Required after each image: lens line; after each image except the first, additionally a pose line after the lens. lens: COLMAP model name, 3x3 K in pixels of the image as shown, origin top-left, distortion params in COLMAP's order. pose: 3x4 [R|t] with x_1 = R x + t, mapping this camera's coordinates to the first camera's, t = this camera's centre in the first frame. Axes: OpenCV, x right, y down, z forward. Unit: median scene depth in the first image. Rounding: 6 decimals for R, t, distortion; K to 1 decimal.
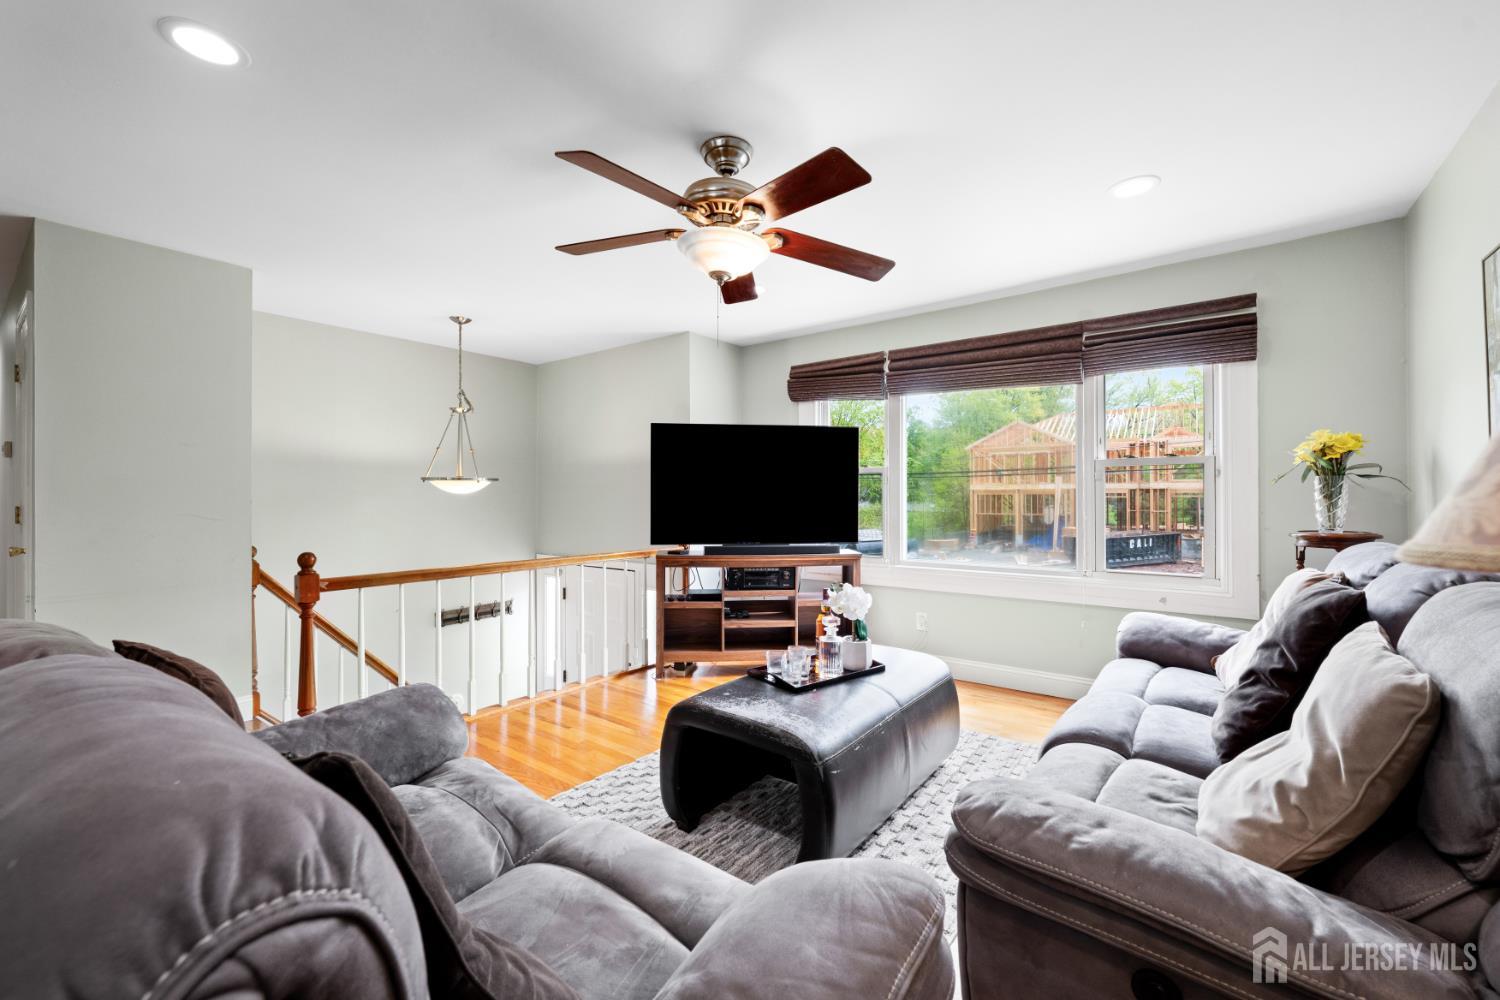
lens RADIAL K [[601.5, 0, 750.0], [0, 601.5, 500.0], [0, 0, 1]] dist [-0.000129, -0.000007]
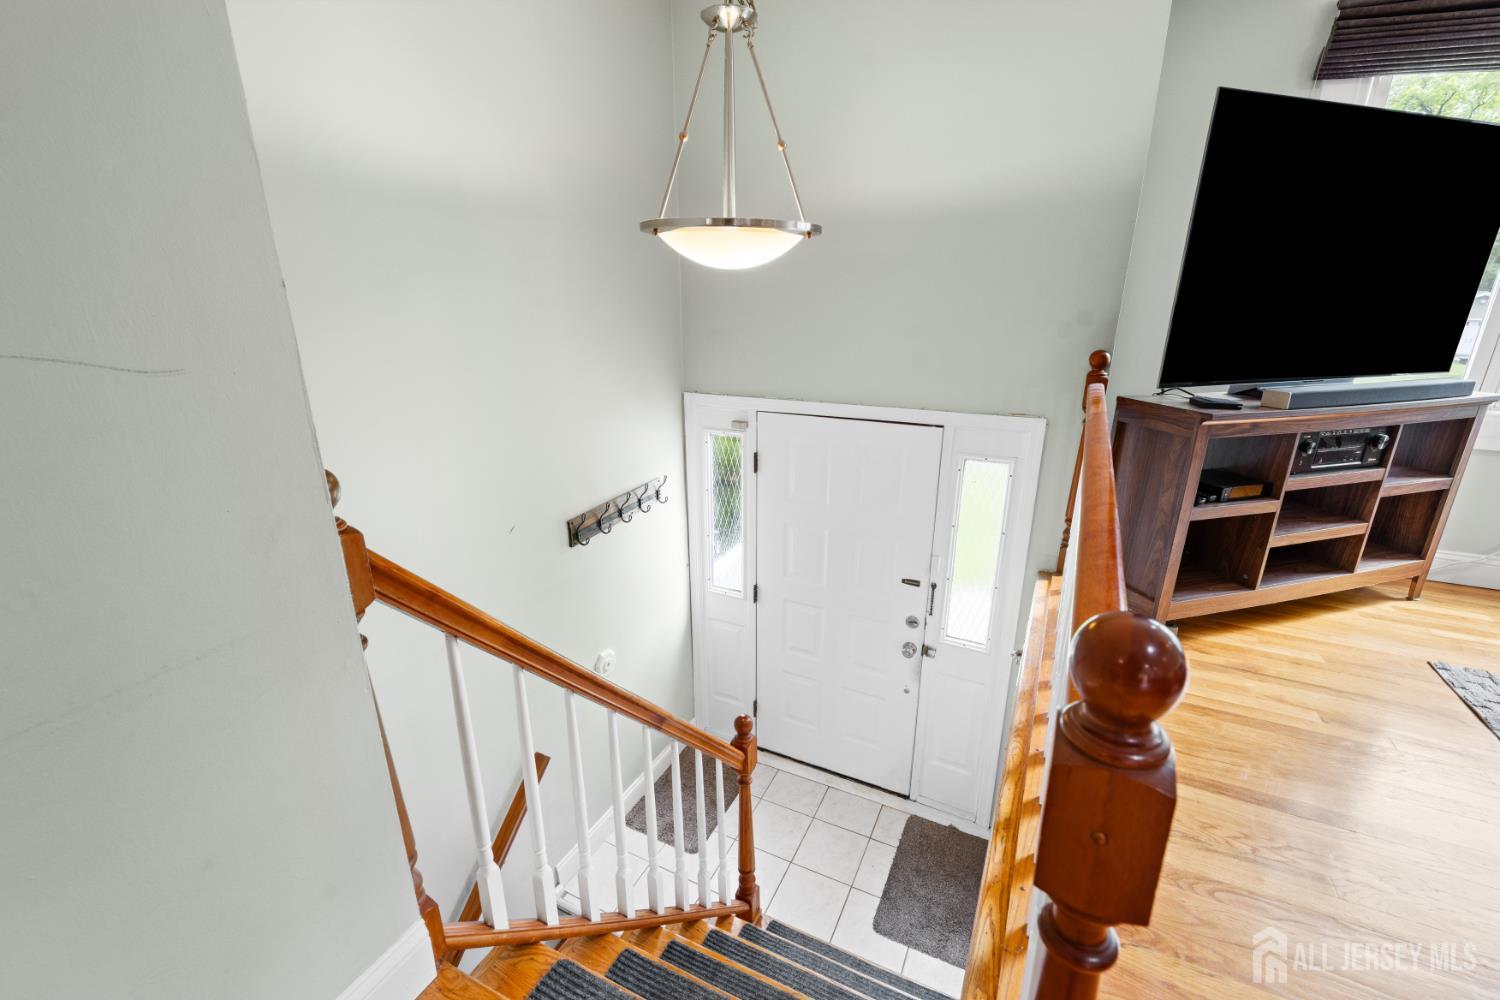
lens RADIAL K [[635.6, 0, 754.2], [0, 635.6, 494.4], [0, 0, 1]] dist [-0.000901, -0.000124]
pose [[0.982452, -0.058274, 0.177179, -0.572957], [0.002539, 0.954031, 0.299697, 0.004740], [-0.186499, -0.293988, 0.937438, 0.583416]]
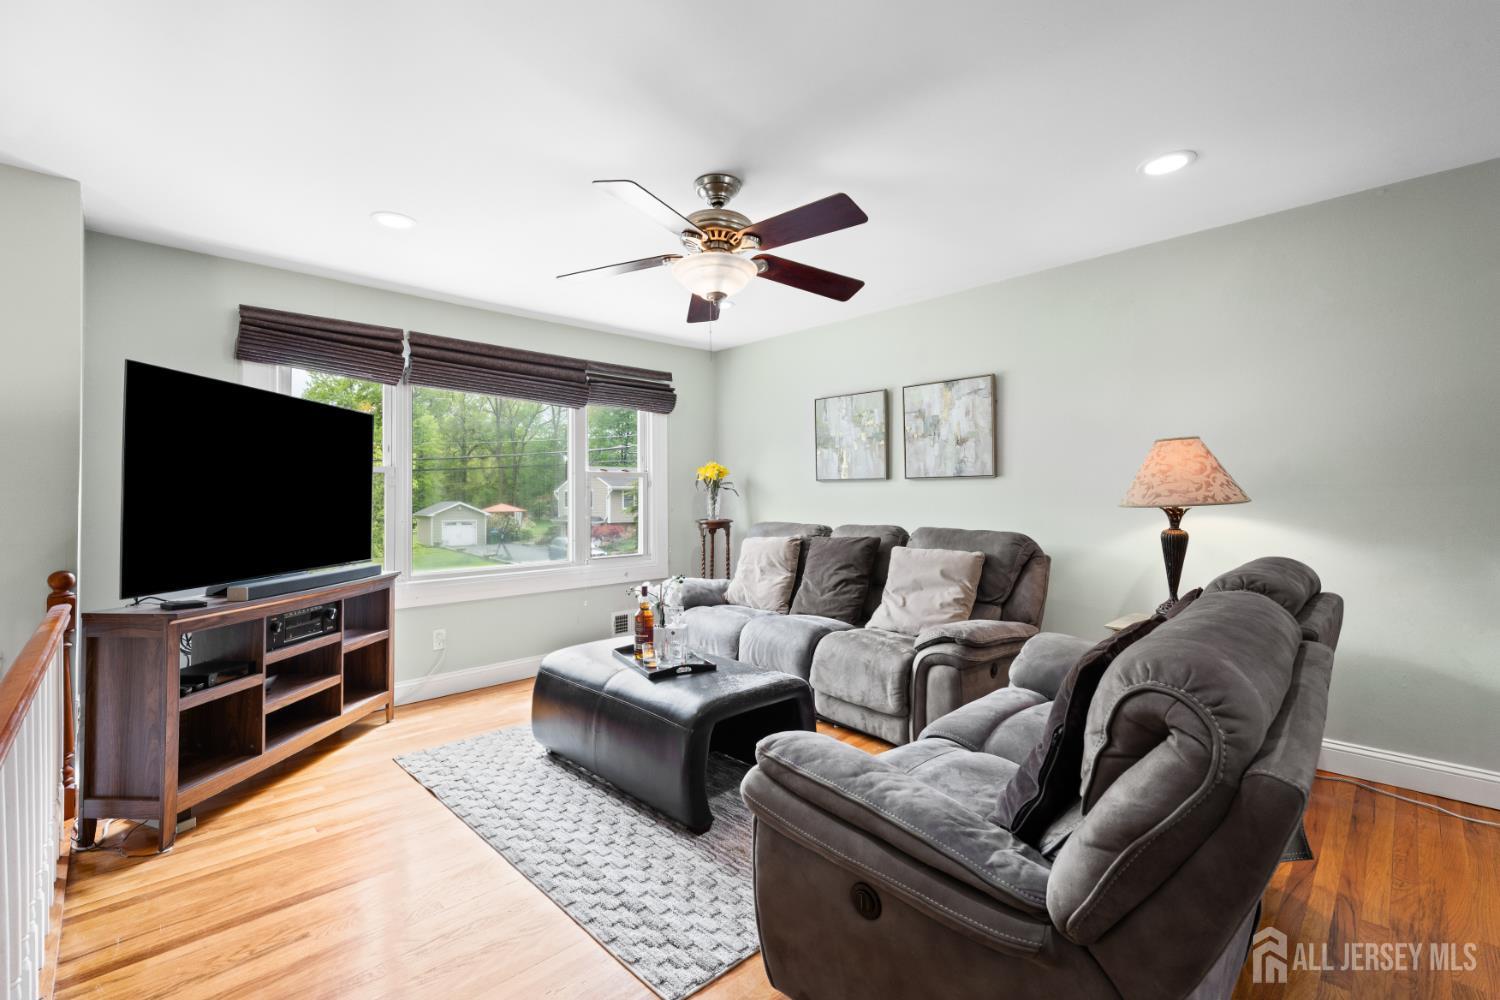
lens RADIAL K [[654.9, 0, 739.0], [0, 654.9, 486.1], [0, 0, 1]] dist [-0.004365, 0.000386]
pose [[0.152073, 0.017816, 0.988209, -0.638288], [0.012952, 0.999716, -0.020017, -0.002915], [-0.988284, 0.015844, 0.151799, 0.414654]]
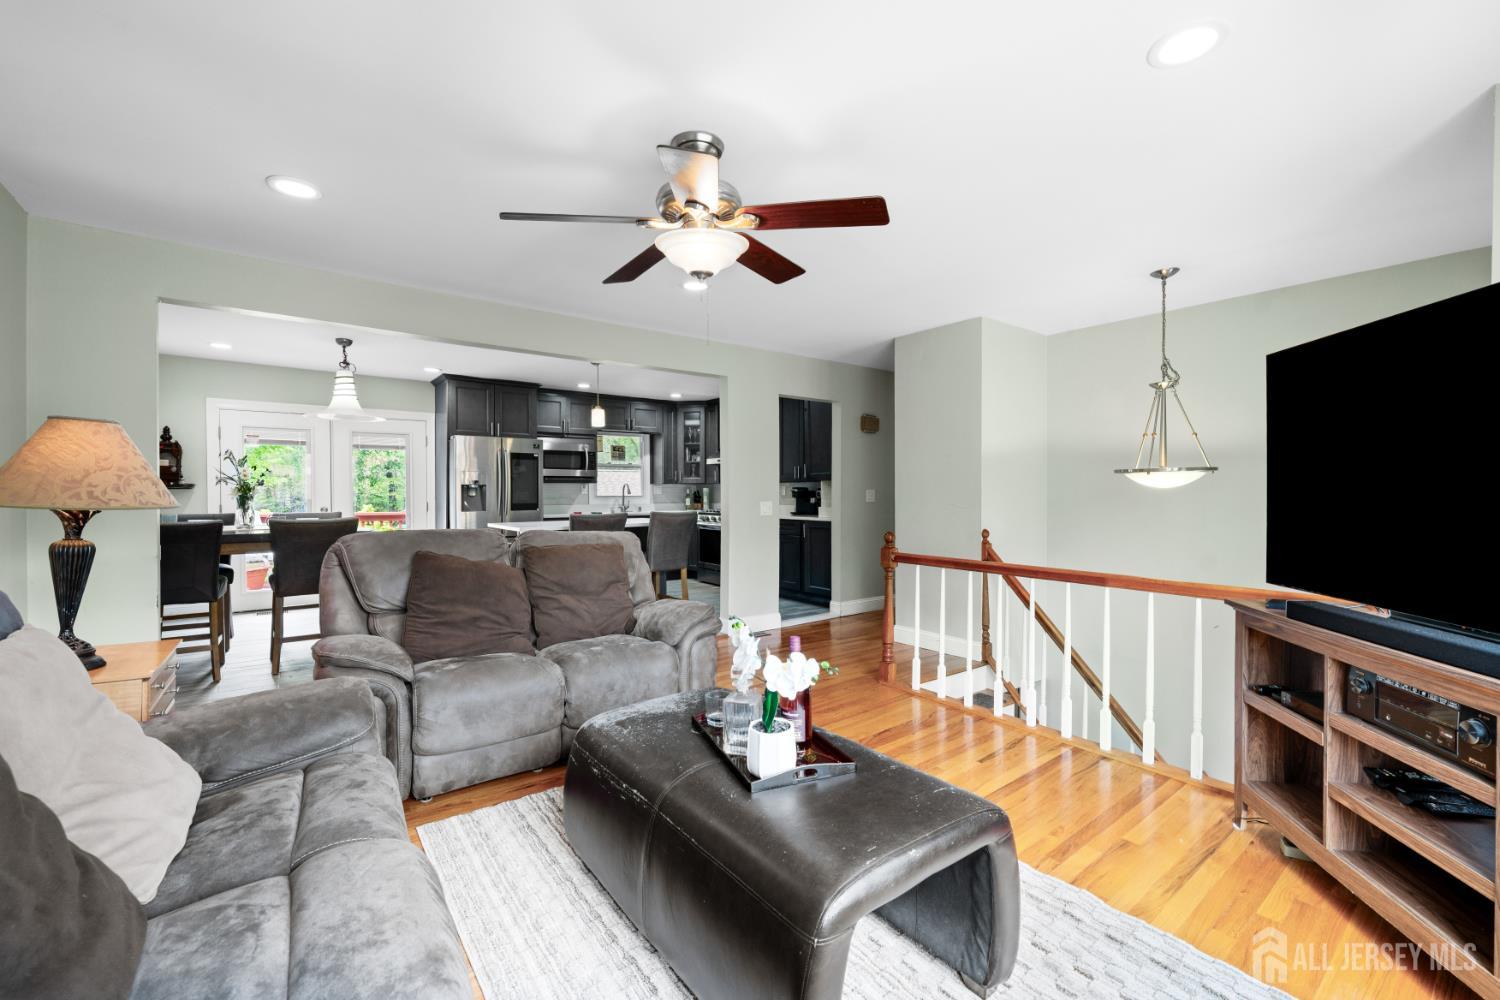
lens RADIAL K [[601.5, 0, 750.0], [0, 601.5, 500.0], [0, 0, 1]] dist [-0.000129, -0.000007]
pose [[-0.261626, 0.021440, -0.964931, 0.479595], [-0.004569, 0.999715, 0.023451, -0.010990], [0.965159, 0.010544, -0.261453, 0.707660]]
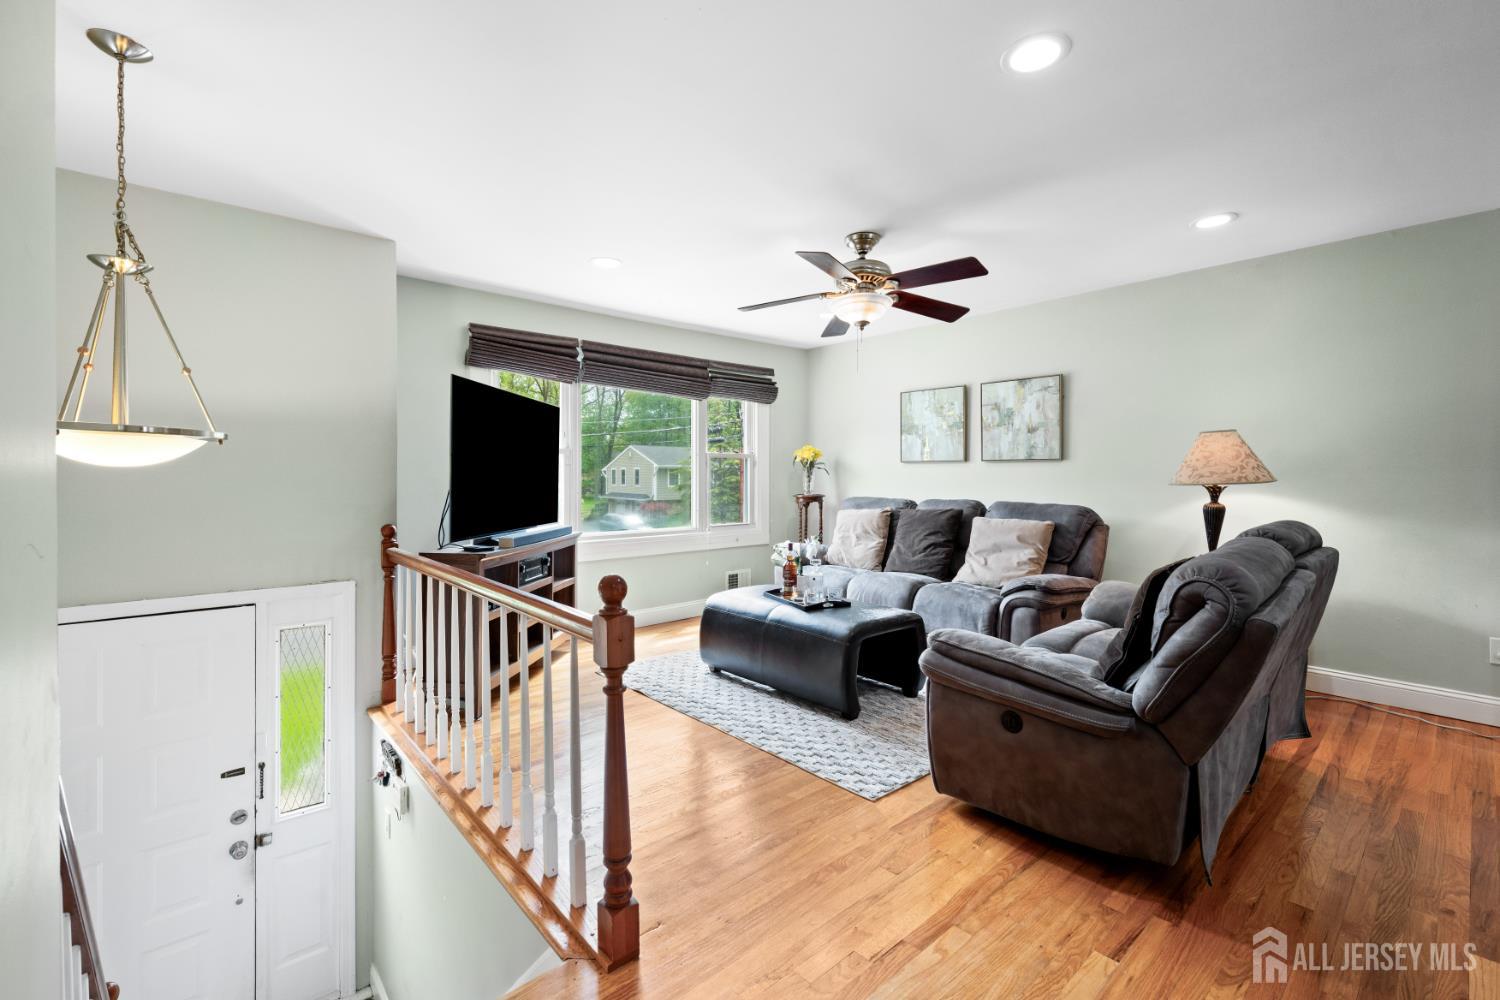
lens RADIAL K [[639.4, 0, 746.1], [0, 639.4, 478.9], [0, 0, 1]] dist [-0.002866, -0.000320]
pose [[0.199485, -0.001337, 0.979900, -0.848572], [0.005250, 0.999986, 0.000296, -0.000665], [-0.979887, 0.005086, 0.199489, 0.509300]]
